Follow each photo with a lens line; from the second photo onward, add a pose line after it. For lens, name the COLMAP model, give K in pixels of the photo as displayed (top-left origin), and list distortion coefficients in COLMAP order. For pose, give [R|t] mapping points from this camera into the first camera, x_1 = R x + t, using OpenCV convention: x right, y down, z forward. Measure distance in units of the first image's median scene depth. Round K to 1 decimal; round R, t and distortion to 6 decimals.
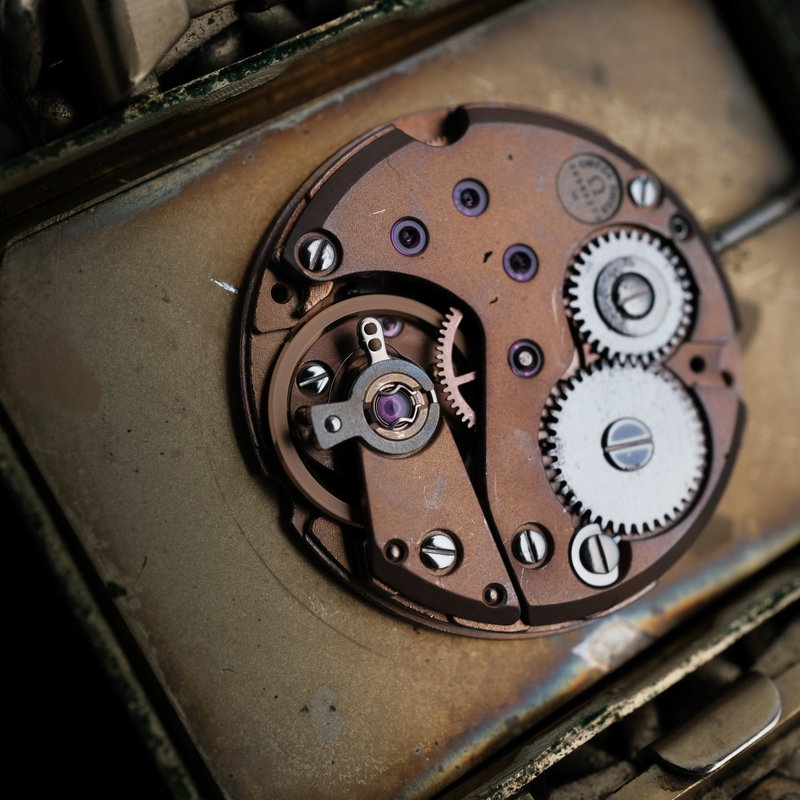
lens RADIAL K [[1432.1, 0, 405.2], [0, 1432.1, 398.9], [0, 0, 1]] dist [0.054913, 0.000000]
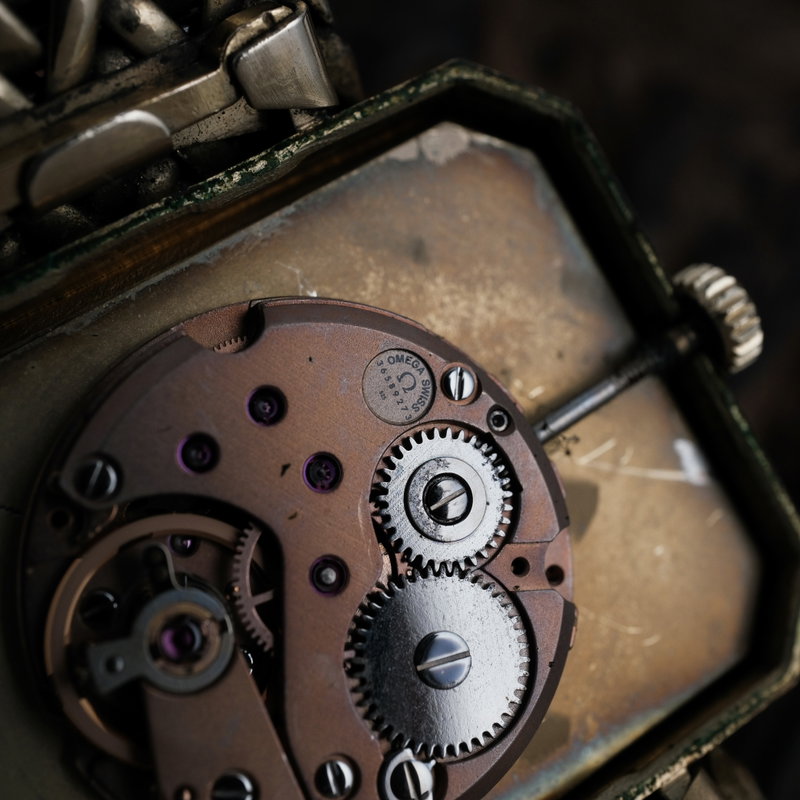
lens RADIAL K [[1432.1, 0, 398.3], [0, 1432.1, 402.9], [0, 0, 1]] dist [0.054913, 0.000000]
pose [[0.999757, -0.022027, -0.000837, 0.132248], [0.022035, 0.999696, 0.011050, -0.150486], [0.000593, -0.011065, 0.999939, 0.058482]]
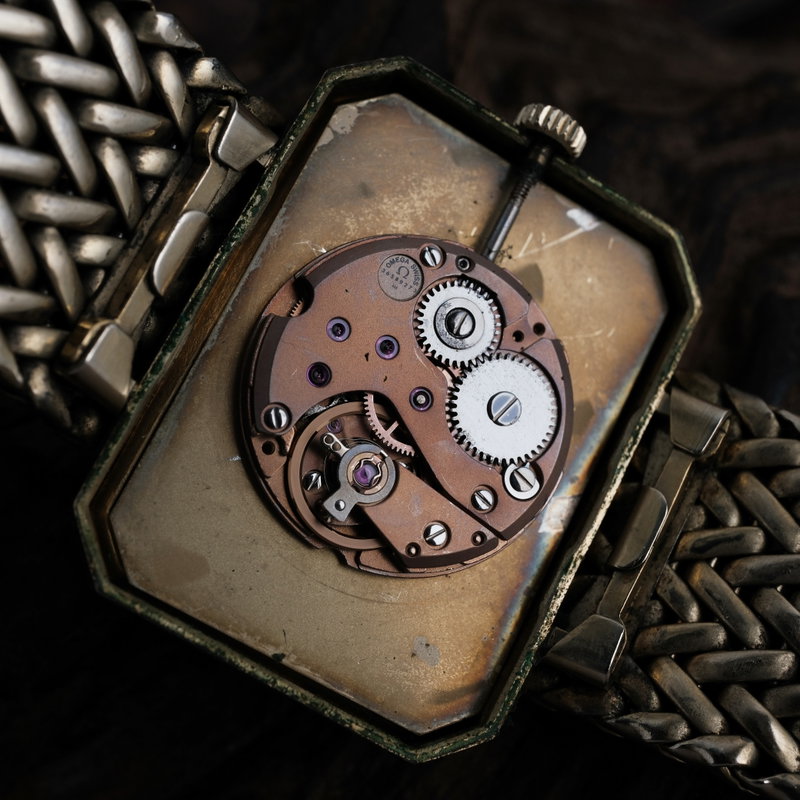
lens RADIAL K [[1432.1, 0, 404.1], [0, 1432.1, 402.6], [0, 0, 1]] dist [0.054913, 0.000000]
pose [[0.860643, -0.508572, -0.025440, 0.105442], [0.505154, 0.846433, 0.168438, -0.297997], [-0.064129, -0.157816, 0.985384, -0.547448]]
